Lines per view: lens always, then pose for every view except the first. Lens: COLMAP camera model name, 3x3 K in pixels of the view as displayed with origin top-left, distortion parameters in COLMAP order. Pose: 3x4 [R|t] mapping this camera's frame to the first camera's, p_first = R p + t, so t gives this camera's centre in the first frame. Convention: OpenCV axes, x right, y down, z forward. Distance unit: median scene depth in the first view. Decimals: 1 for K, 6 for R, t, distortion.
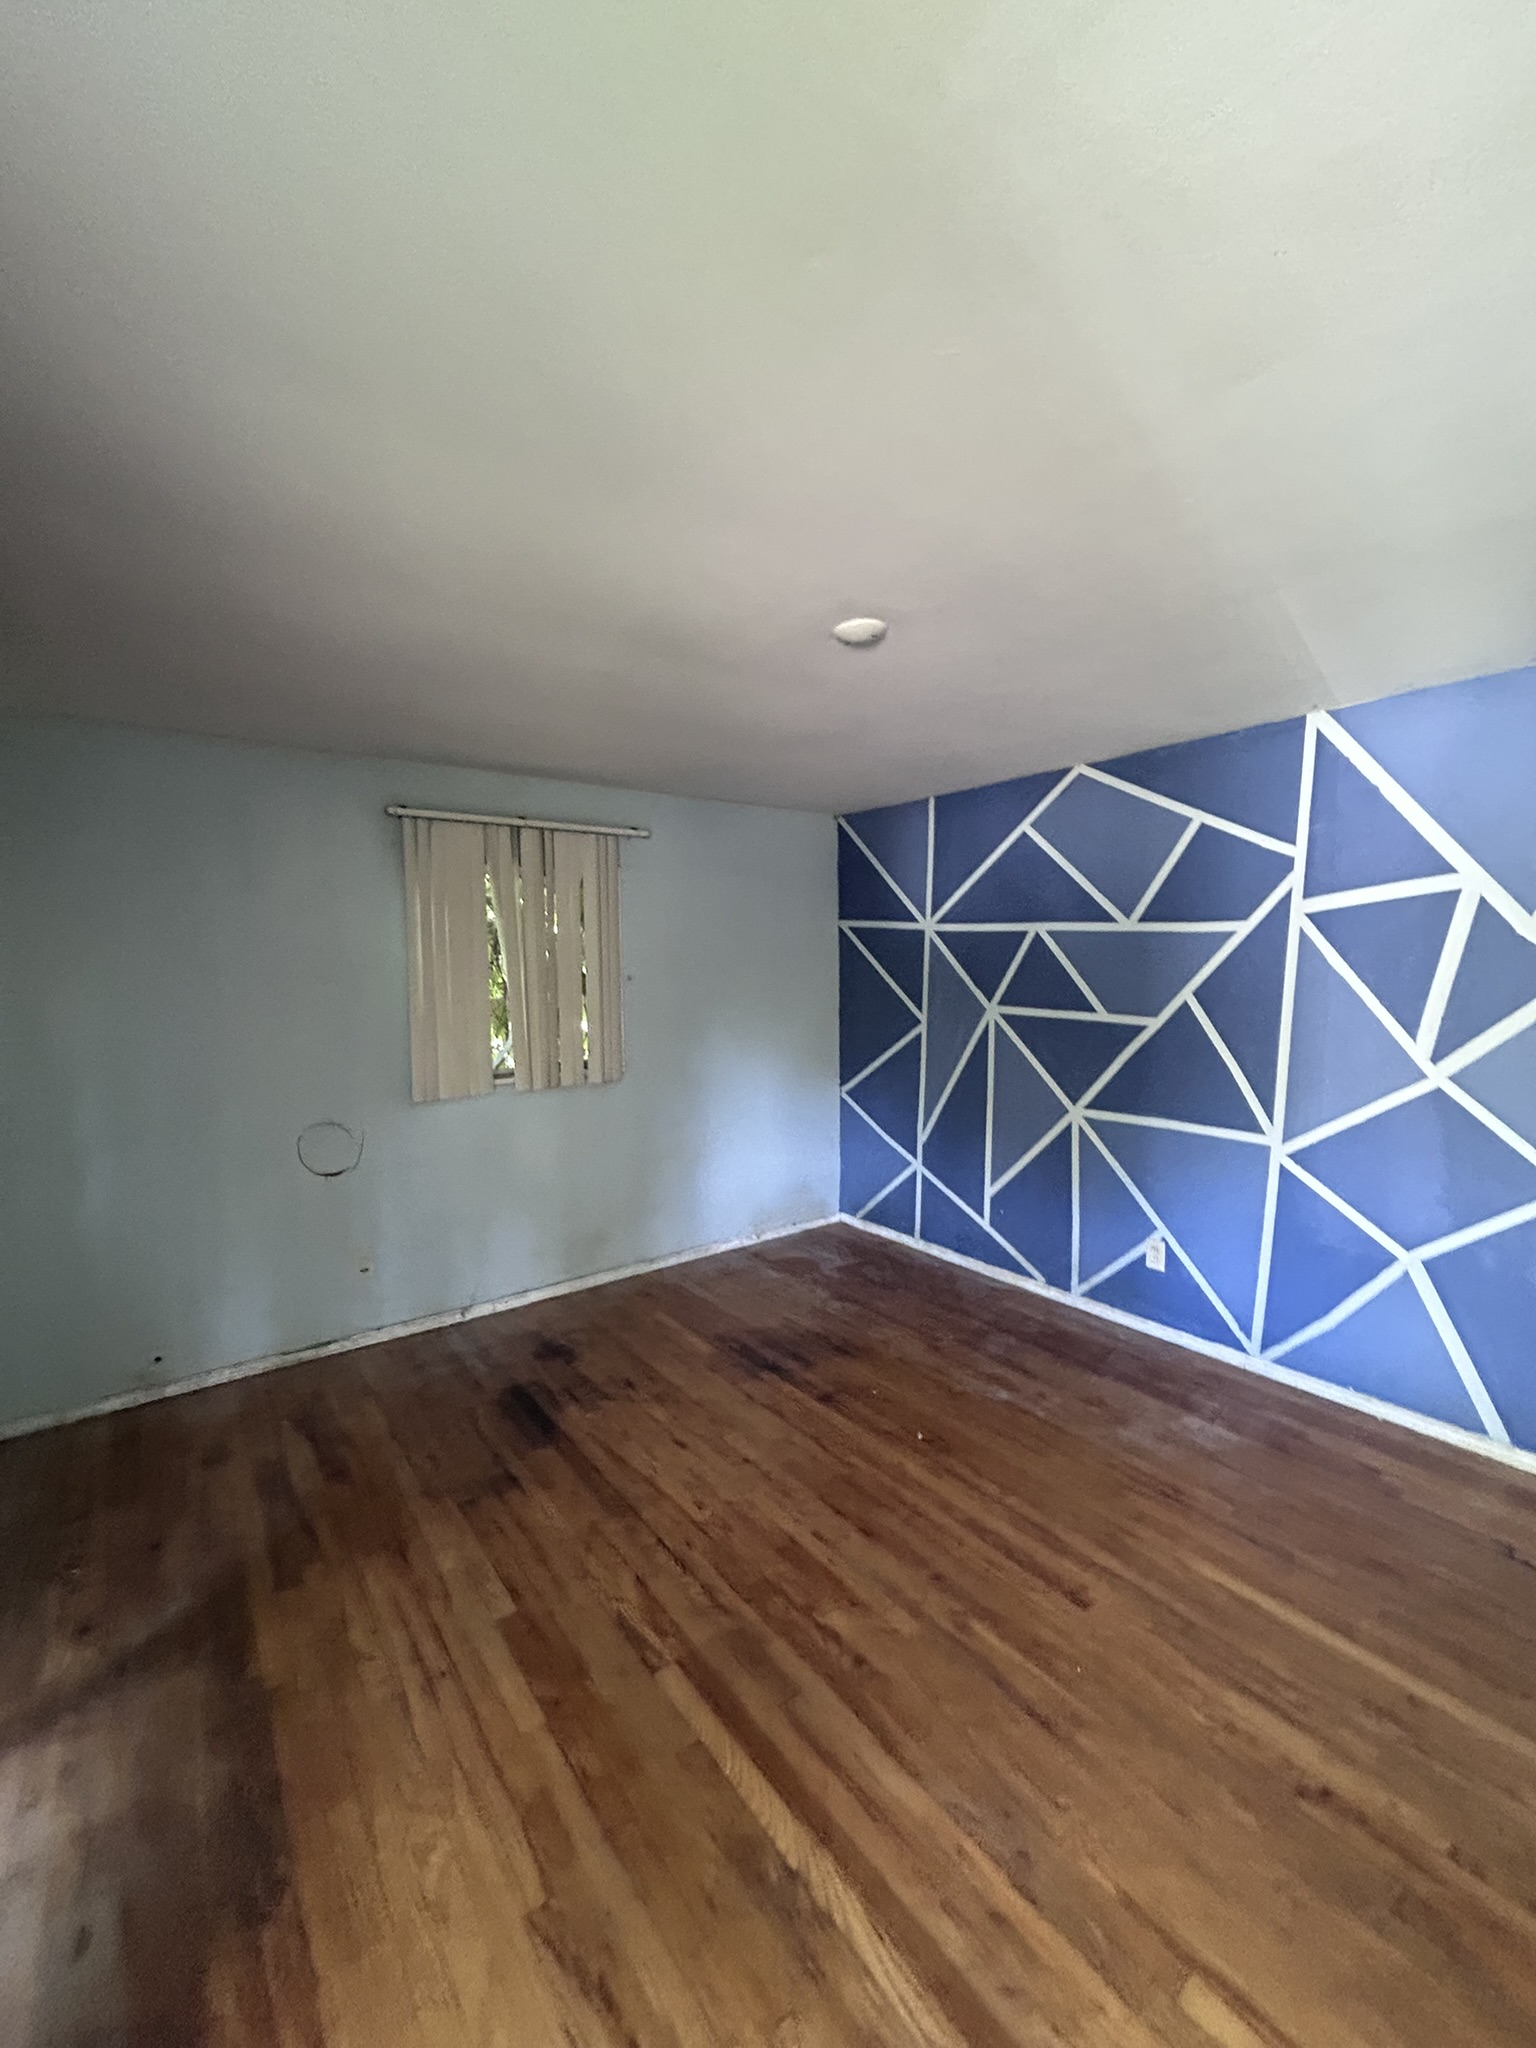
lens RADIAL K [[836.0, 0, 770.3], [0, 836.0, 1016.6], [0, 0, 1]] dist [-0.002816, 0.001890]
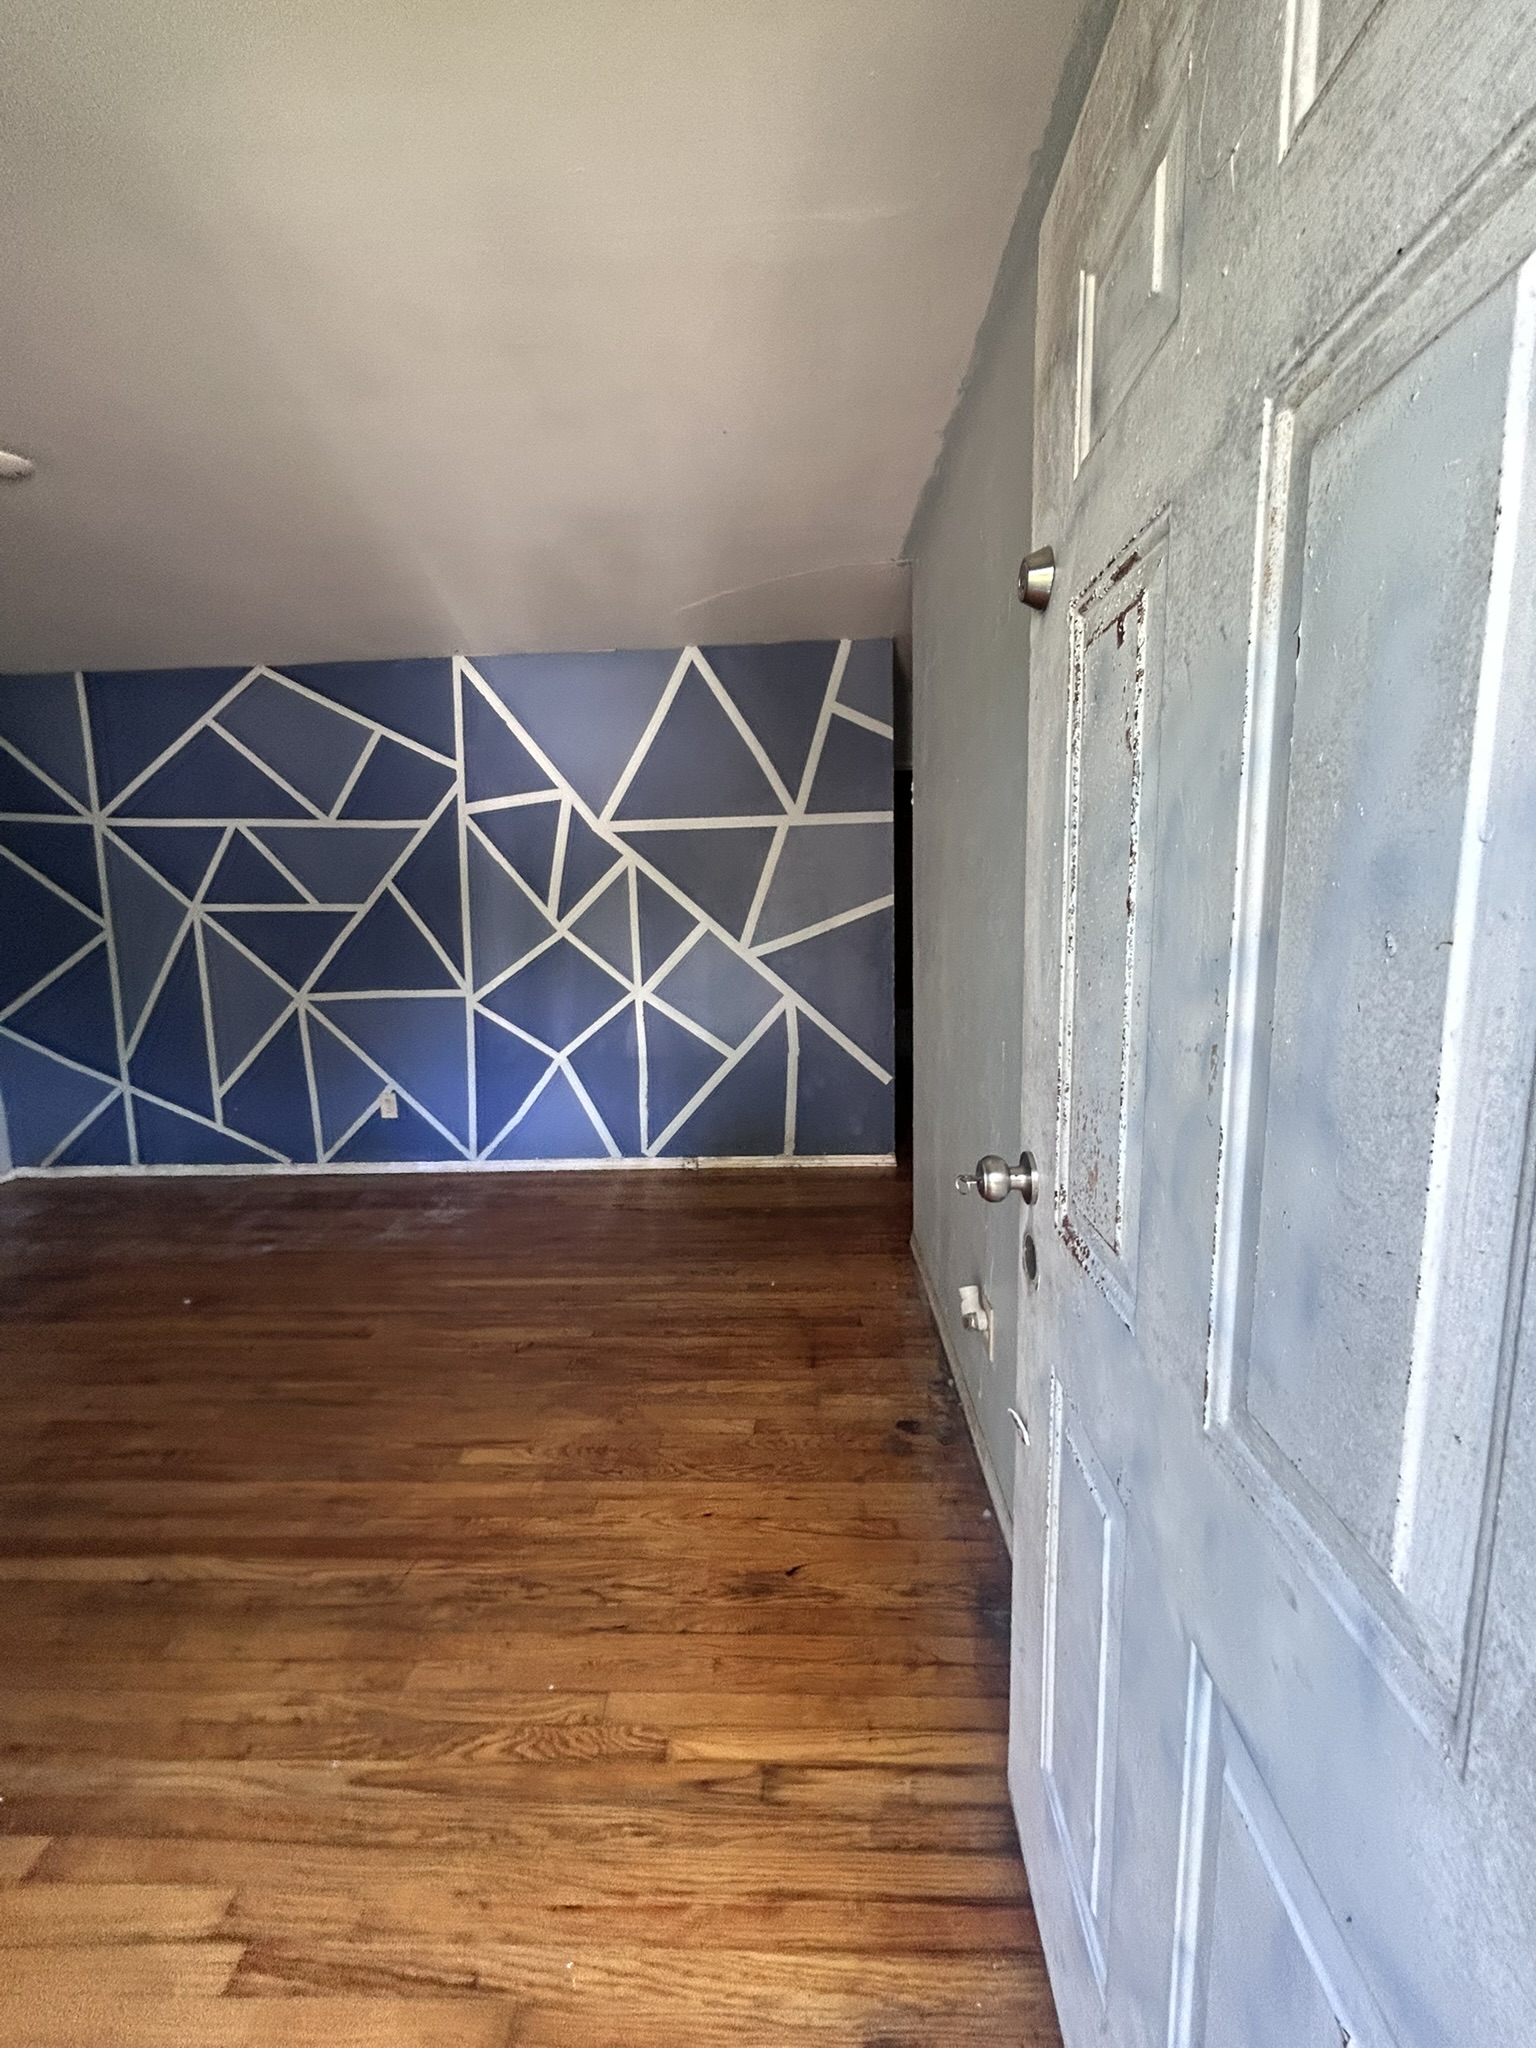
lens RADIAL K [[836.0, 0, 776.6], [0, 836.0, 1019.9], [0, 0, 1]] dist [-0.002816, 0.001890]
pose [[0.625756, -0.130956, 0.768948, -0.098745], [0.074075, 0.991328, 0.108548, 0.082885], [-0.776494, -0.010965, 0.630029, -0.188747]]
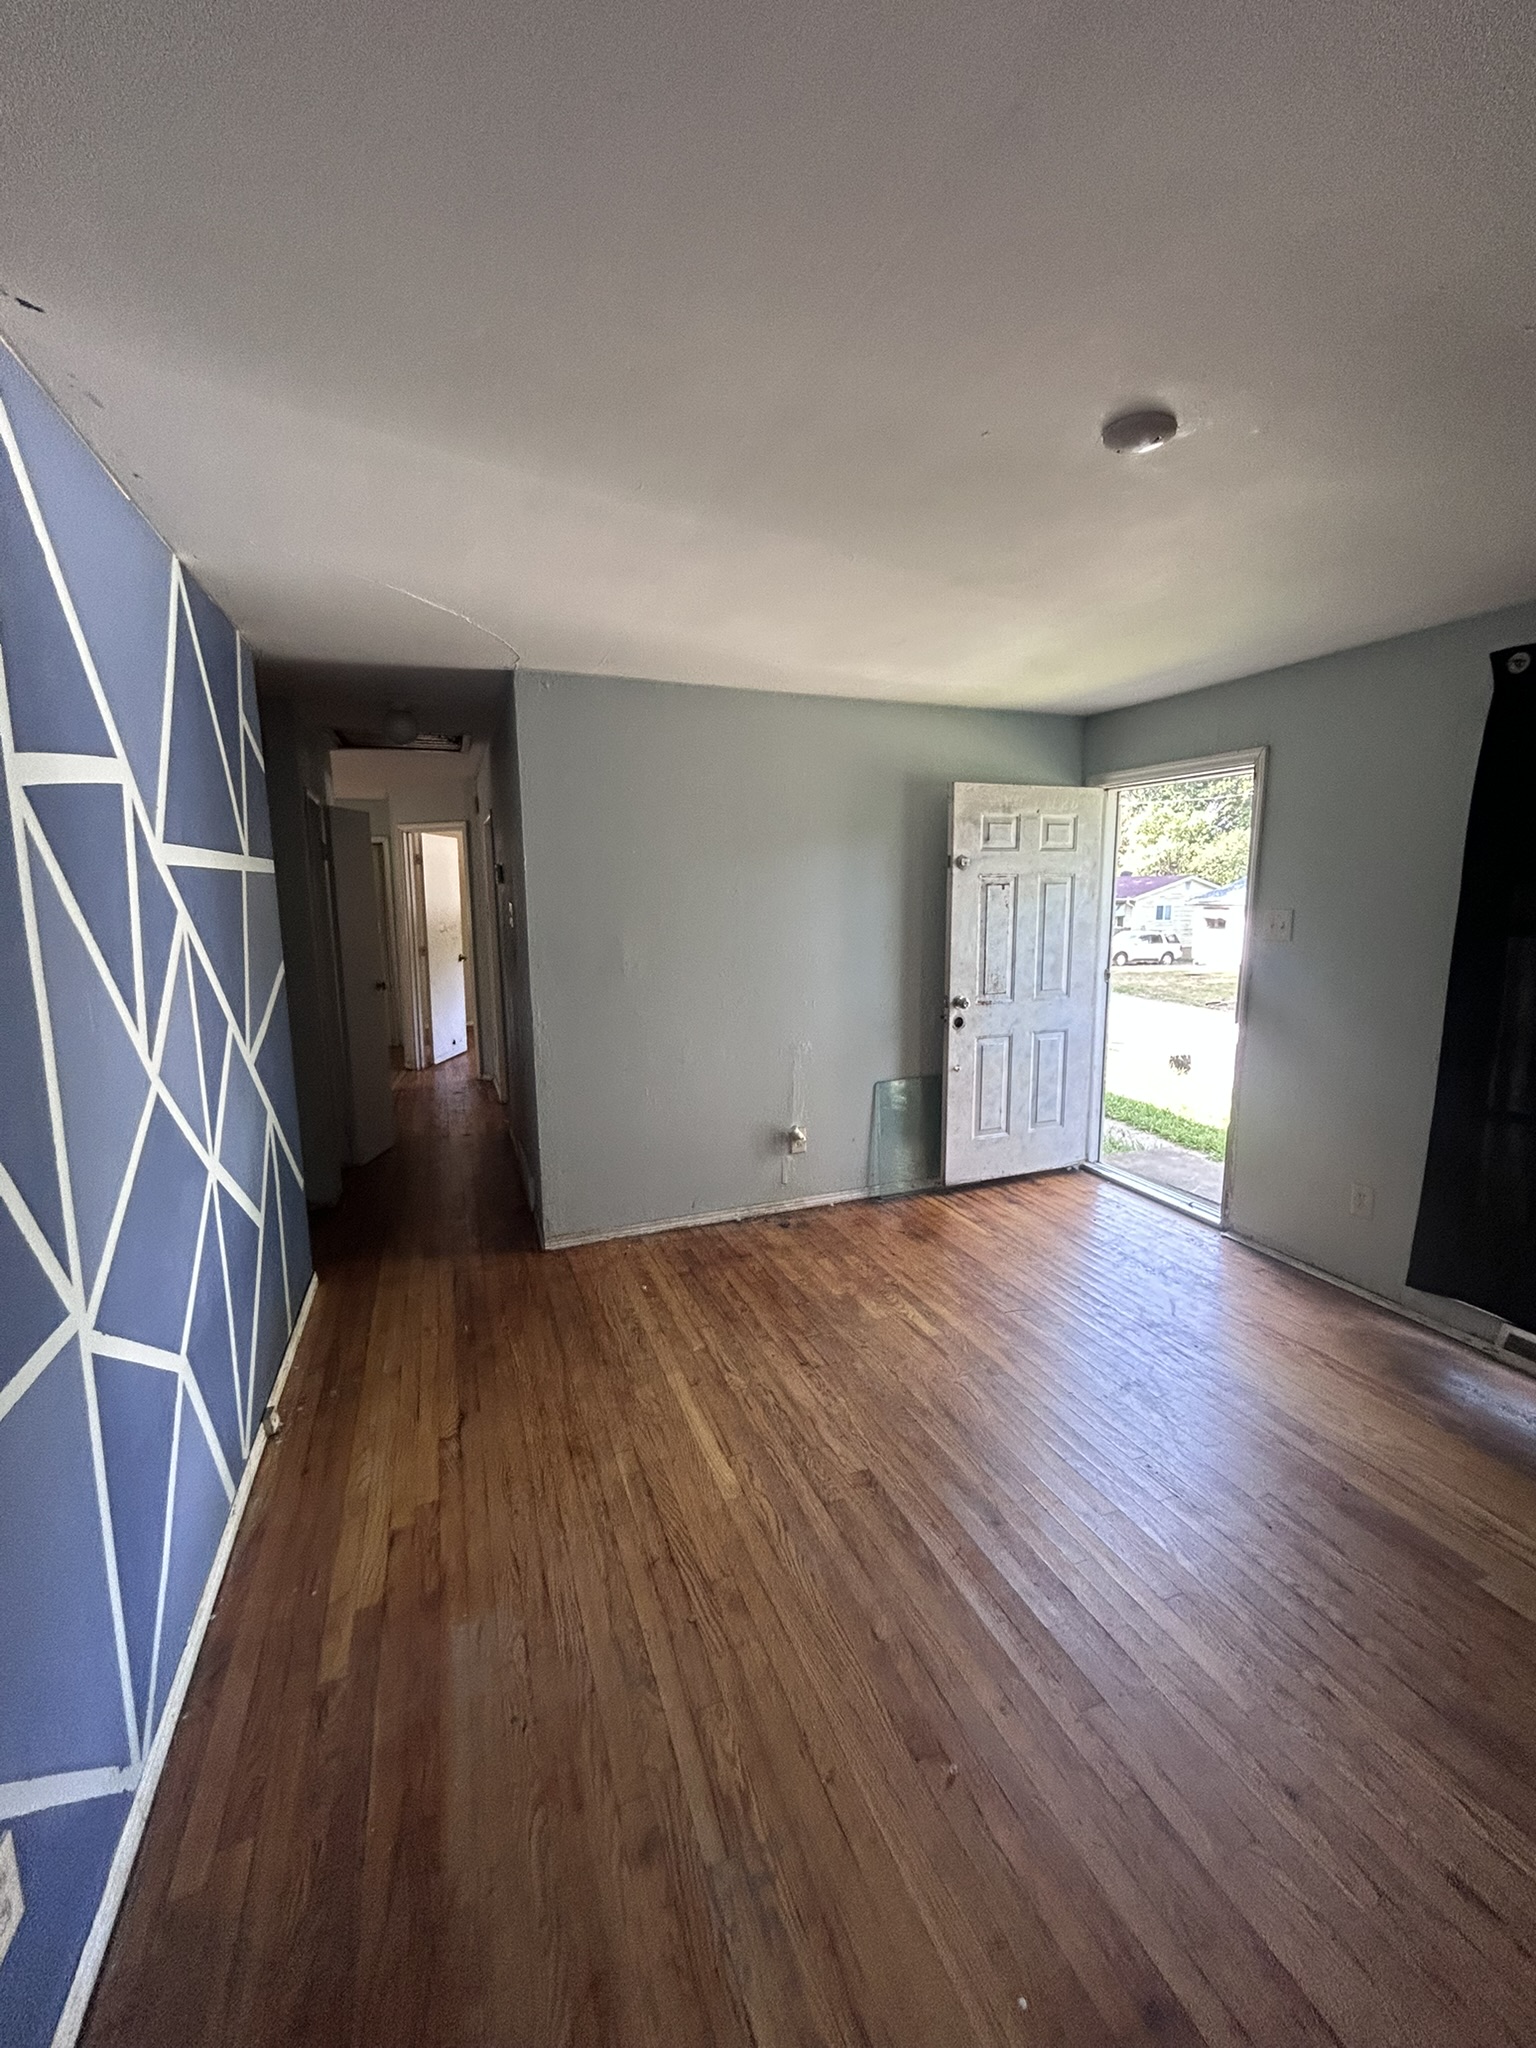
lens RADIAL K [[836.0, 0, 773.6], [0, 836.0, 1022.4], [0, 0, 1]] dist [-0.002816, 0.001890]
pose [[-0.965218, -0.026070, 0.260143, 0.141955], [0.033960, 0.974084, 0.223622, -0.082192], [-0.259231, 0.224678, -0.939318, 1.241340]]
